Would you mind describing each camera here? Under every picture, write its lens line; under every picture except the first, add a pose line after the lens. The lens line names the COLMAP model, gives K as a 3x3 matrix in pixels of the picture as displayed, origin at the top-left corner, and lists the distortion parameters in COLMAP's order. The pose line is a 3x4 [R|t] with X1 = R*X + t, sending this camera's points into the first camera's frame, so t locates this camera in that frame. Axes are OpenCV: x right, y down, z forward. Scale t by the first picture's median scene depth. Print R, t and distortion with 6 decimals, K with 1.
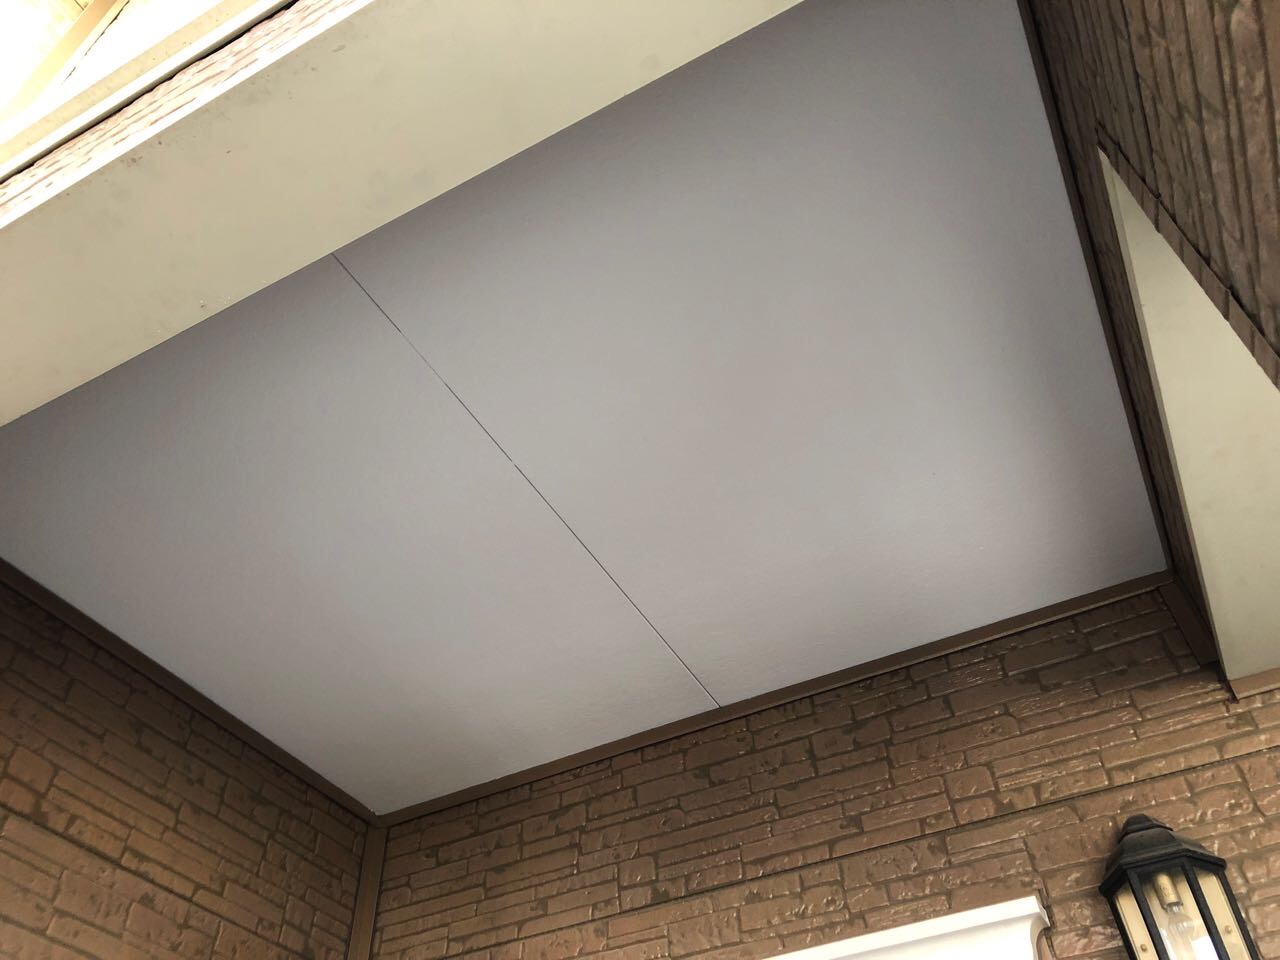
lens RADIAL K [[1043.2, 0, 640.0], [0, 1043.2, 480.0], [0, 0, 1]] dist [0.007285, 0.010453]
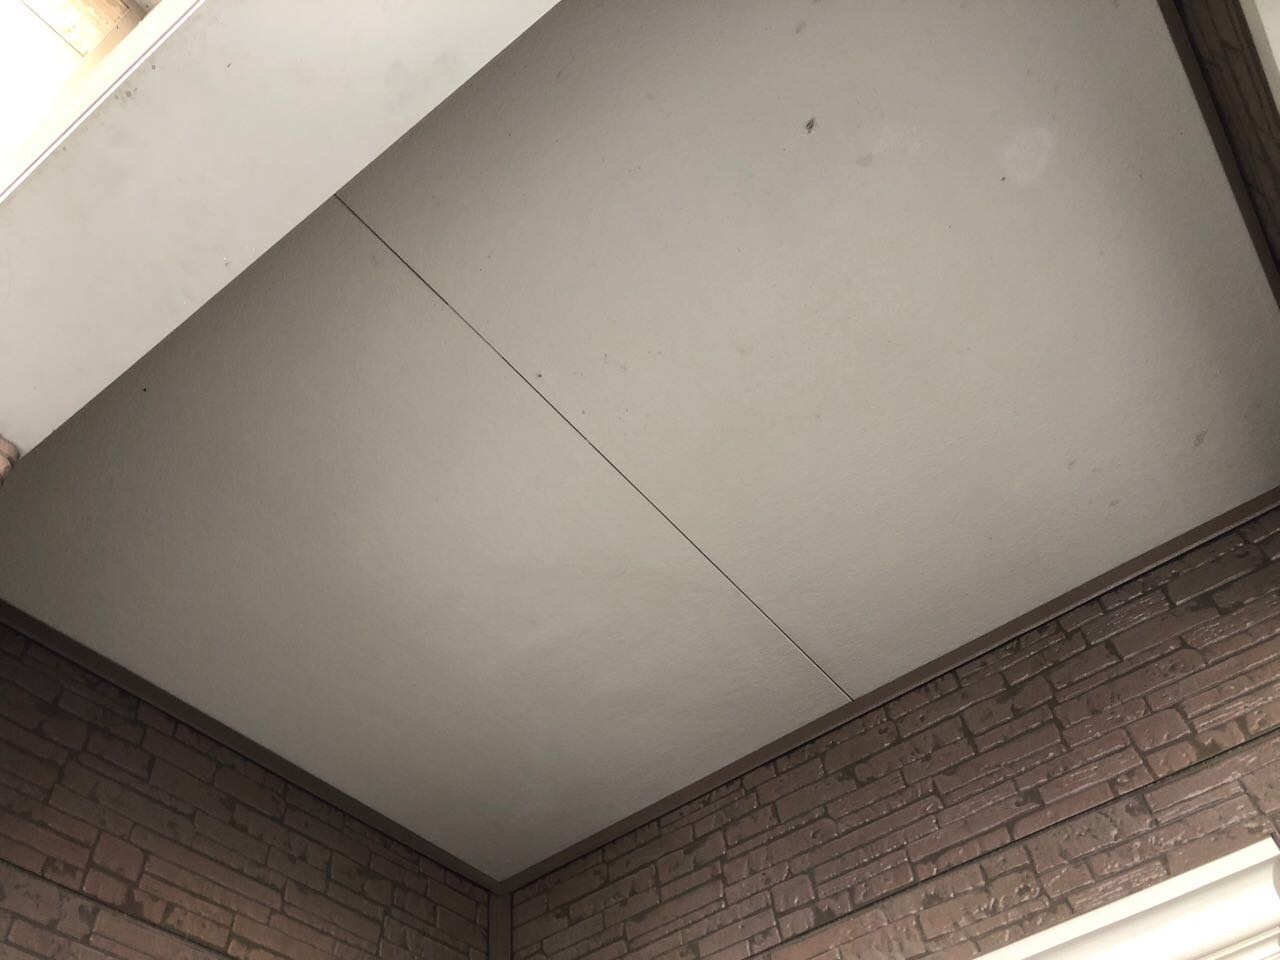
lens RADIAL K [[1050.6, 0, 640.0], [0, 1050.6, 480.0], [0, 0, 1]] dist [-0.006912, 0.038544]
pose [[0.985899, -0.158376, -0.054045, -0.027652], [0.153591, 0.984601, -0.083487, 0.086022], [0.066435, 0.074009, 0.995042, 0.080336]]
